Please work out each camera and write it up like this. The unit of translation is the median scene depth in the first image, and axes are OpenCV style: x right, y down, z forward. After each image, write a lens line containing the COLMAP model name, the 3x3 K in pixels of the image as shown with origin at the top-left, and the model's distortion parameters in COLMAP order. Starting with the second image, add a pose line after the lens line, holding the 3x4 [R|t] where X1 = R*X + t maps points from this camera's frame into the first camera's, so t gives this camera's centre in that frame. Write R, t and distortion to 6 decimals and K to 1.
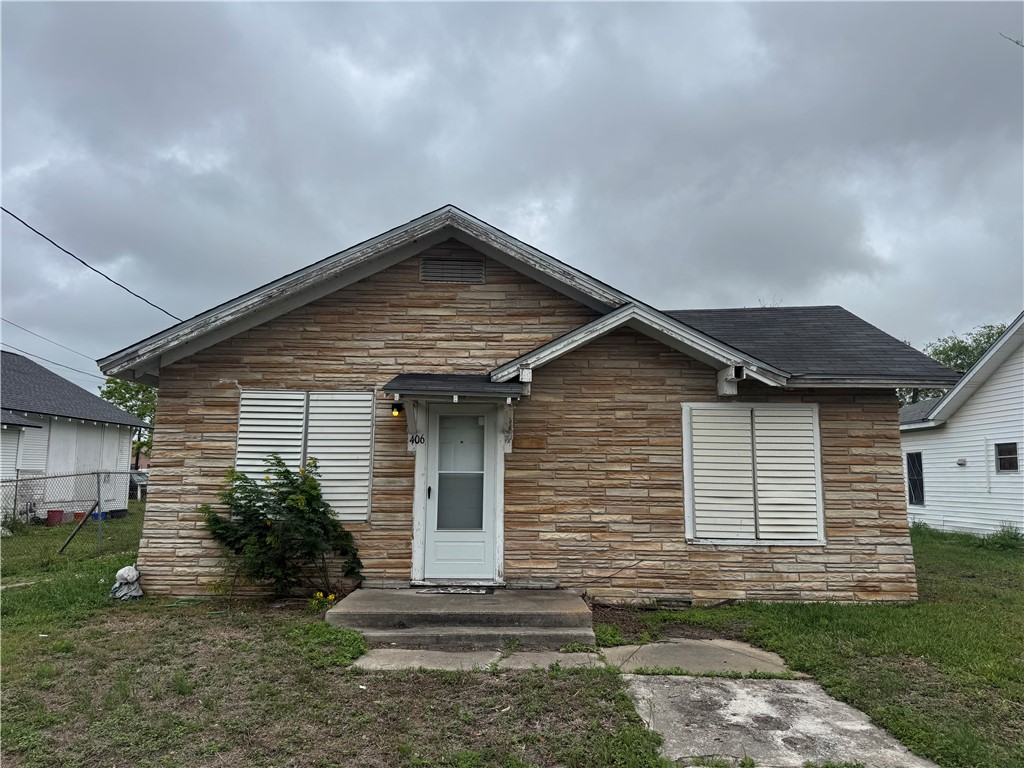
lens RADIAL K [[717.8, 0, 512.0], [0, 717.8, 384.0], [0, 0, 1]] dist [0.178749, -0.361206]
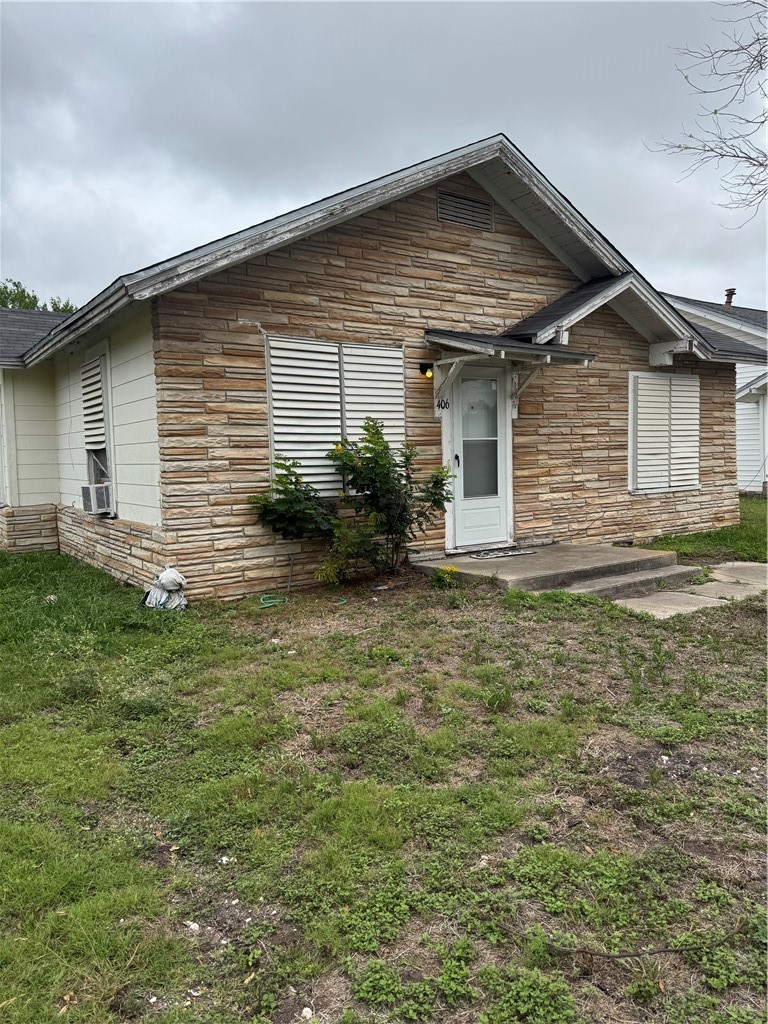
lens RADIAL K [[717.8, 0, 384.0], [0, 717.8, 512.0], [0, 0, 1]] dist [0.178749, -0.361206]
pose [[0.818823, -0.075369, 0.569077, -0.736029], [-0.043220, 0.980435, 0.192038, 0.038464], [-0.572417, -0.181841, 0.799545, 0.282760]]
